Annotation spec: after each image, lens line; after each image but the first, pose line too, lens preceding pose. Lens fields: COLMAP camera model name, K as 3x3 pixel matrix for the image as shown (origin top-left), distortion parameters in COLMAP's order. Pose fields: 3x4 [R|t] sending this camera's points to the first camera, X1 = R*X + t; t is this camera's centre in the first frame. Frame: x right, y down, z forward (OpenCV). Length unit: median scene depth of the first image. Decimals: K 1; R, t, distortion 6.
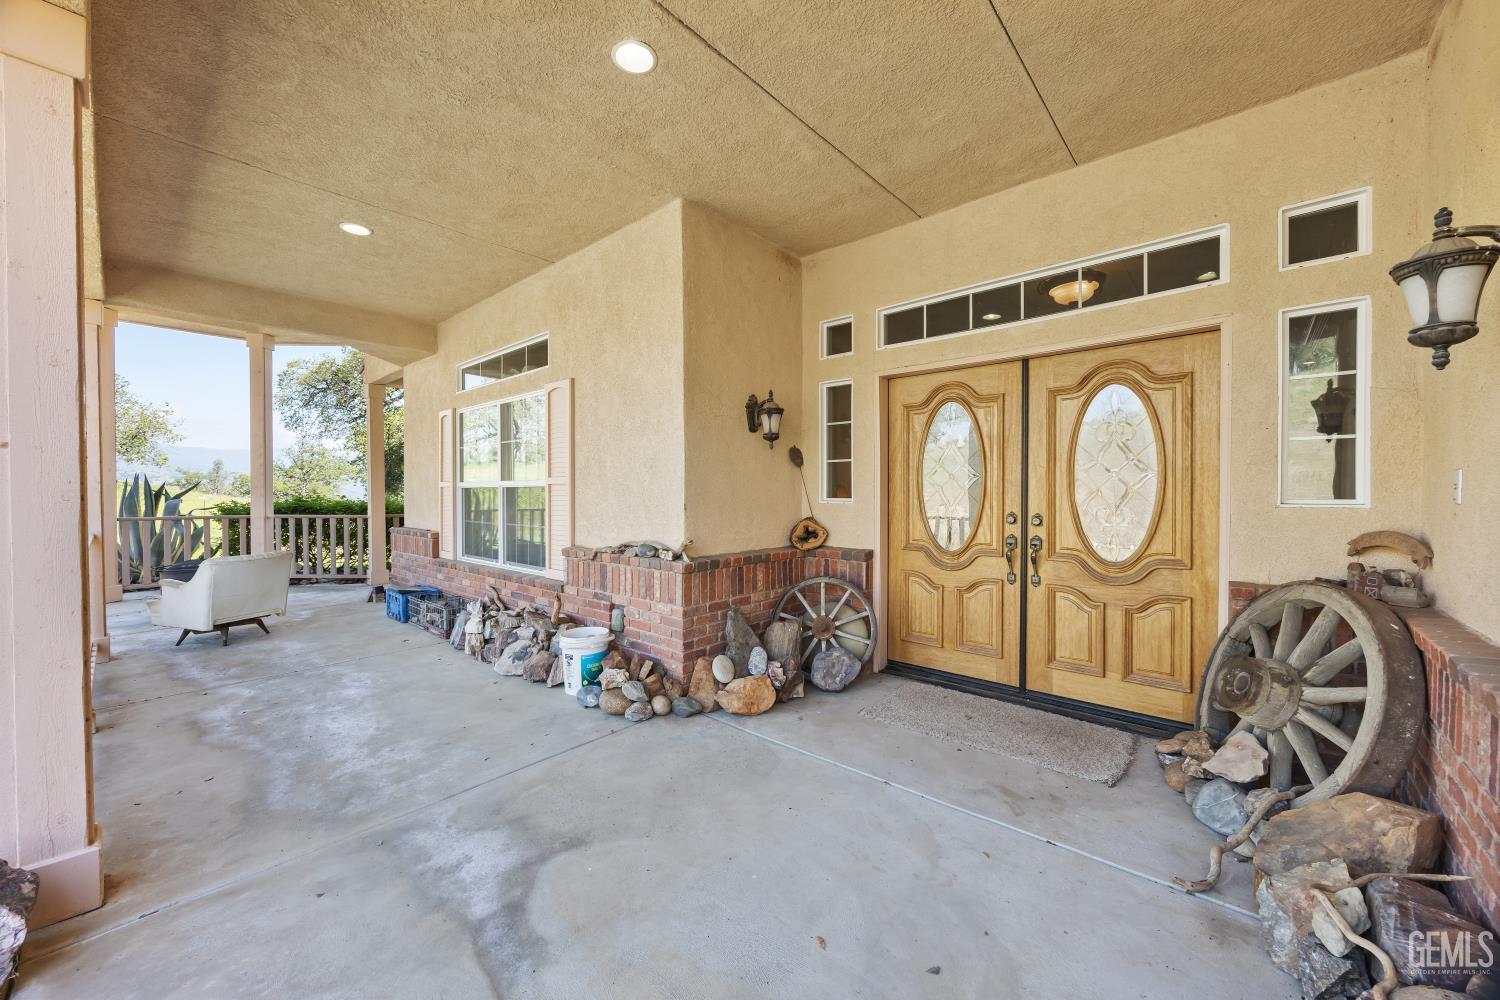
lens RADIAL K [[572.4, 0, 750.0], [0, 572.4, 500.0], [0, 0, 1]] dist [-0.002861, 0.000154]
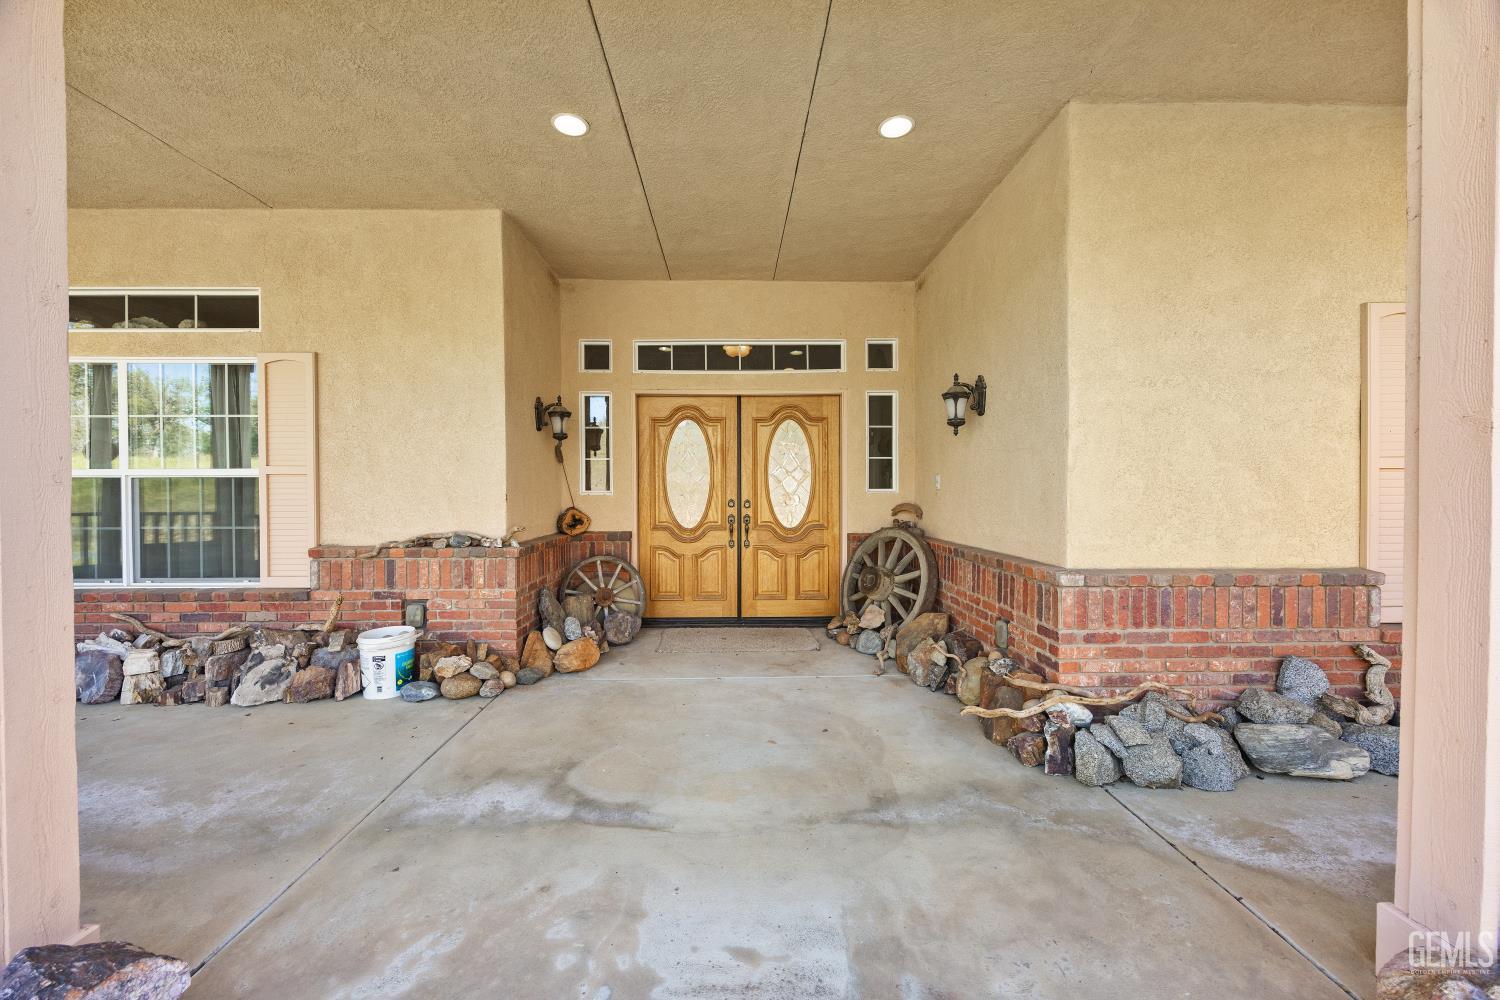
lens RADIAL K [[572.4, 0, 750.0], [0, 572.4, 500.0], [0, 0, 1]] dist [-0.002861, 0.000154]
pose [[0.723120, -0.012390, 0.690612, -0.529382], [0.011169, 0.999918, 0.006243, 0.015372], [-0.690632, 0.003199, 0.723199, -0.098438]]
